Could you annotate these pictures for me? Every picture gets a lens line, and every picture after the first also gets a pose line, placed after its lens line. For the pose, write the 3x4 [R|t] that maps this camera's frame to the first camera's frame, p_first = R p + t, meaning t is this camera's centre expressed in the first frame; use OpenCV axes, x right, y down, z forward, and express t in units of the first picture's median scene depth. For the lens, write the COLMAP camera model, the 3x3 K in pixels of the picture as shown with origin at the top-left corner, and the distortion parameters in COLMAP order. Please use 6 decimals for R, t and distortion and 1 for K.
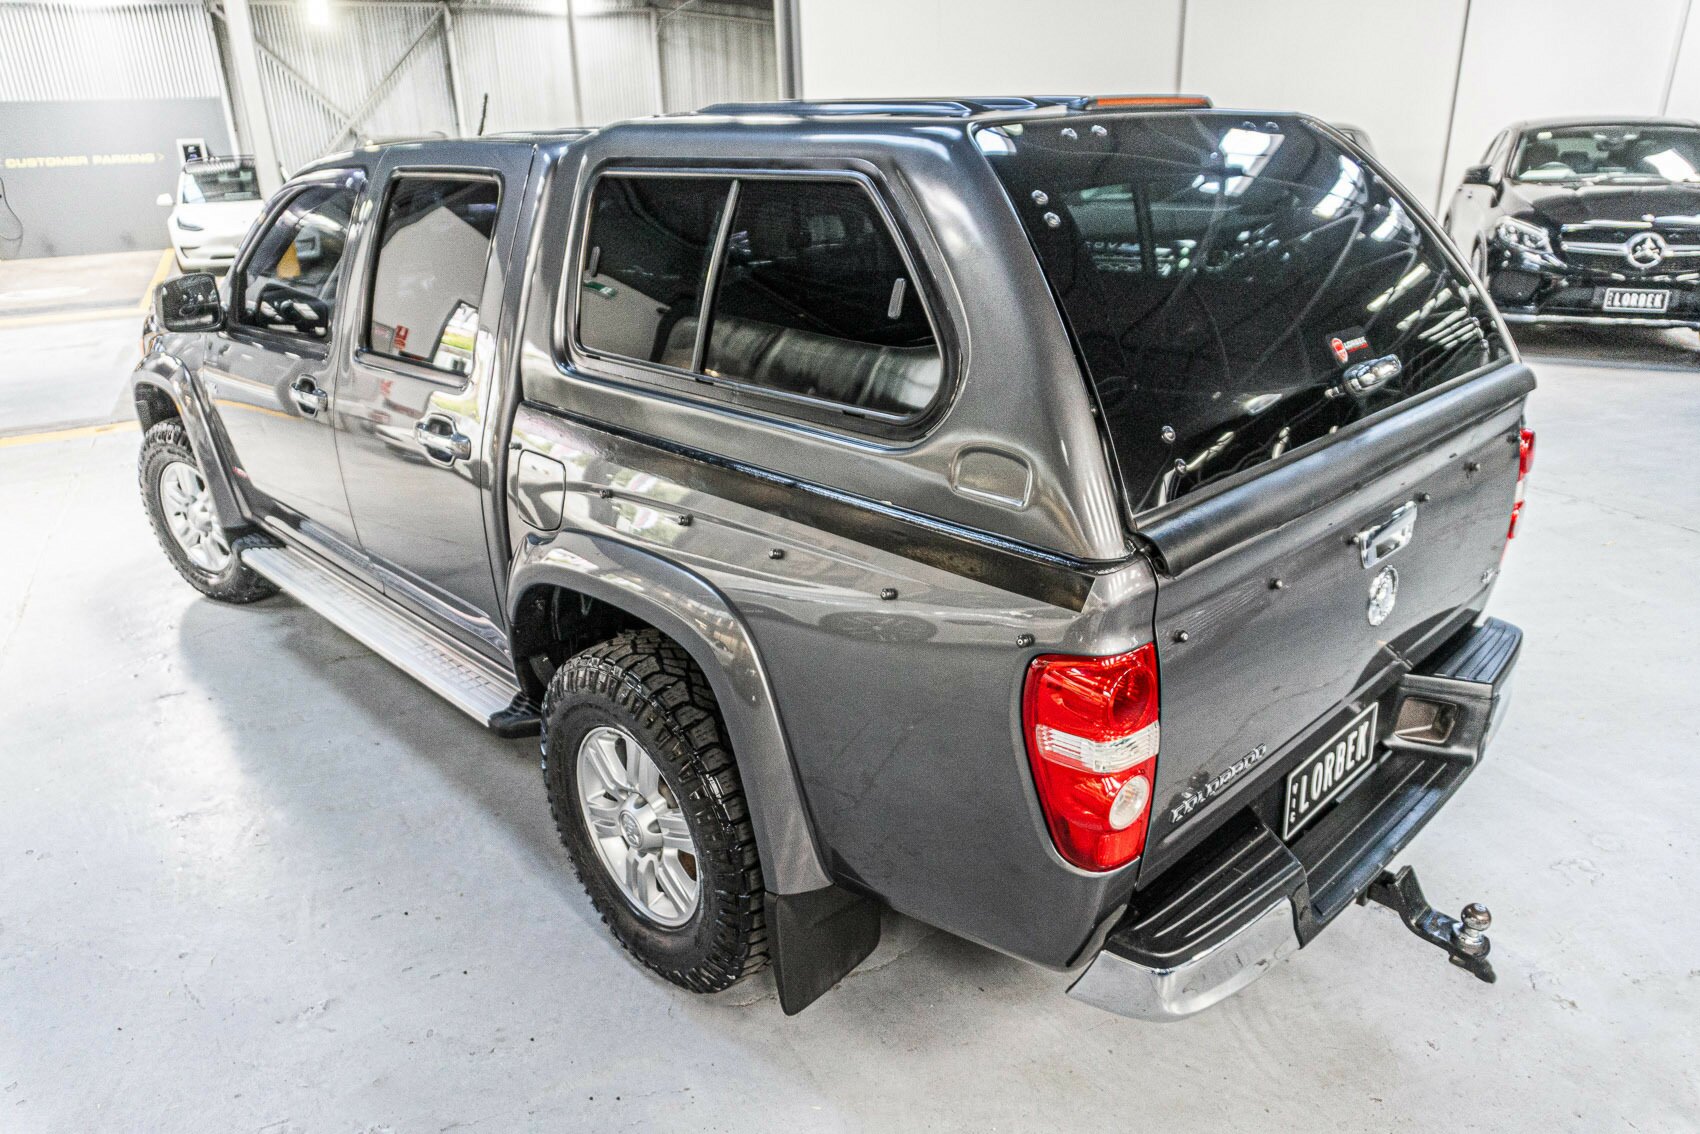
lens RADIAL K [[1146.9, 0, 848.6], [0, 1146.9, 583.1], [0, 0, 1]] dist [-0.015797, -0.001262]
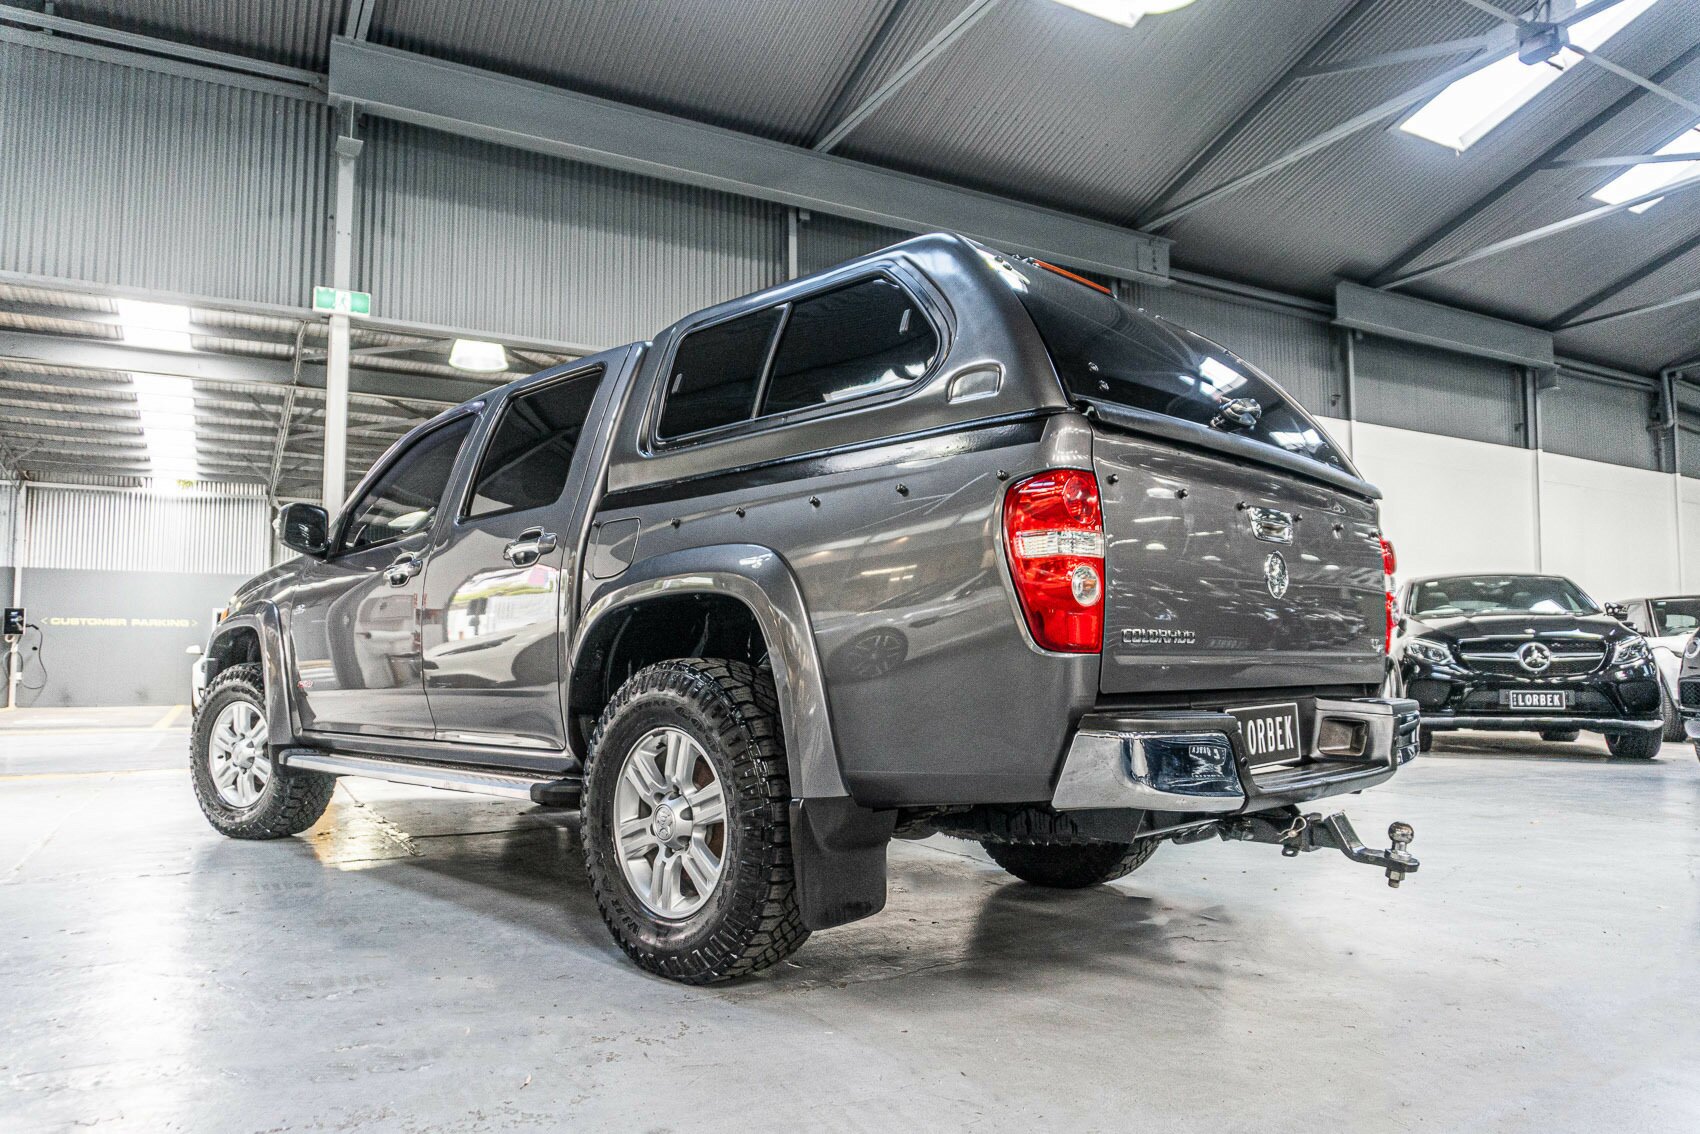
lens RADIAL K [[1146.9, 0, 848.6], [0, 1146.9, 583.1], [0, 0, 1]] dist [-0.015797, -0.001262]
pose [[0.999474, 0.023485, 0.022343, -0.011798], [-0.011274, 0.898094, -0.439659, 0.149760], [-0.030391, 0.439176, 0.897887, -0.036375]]
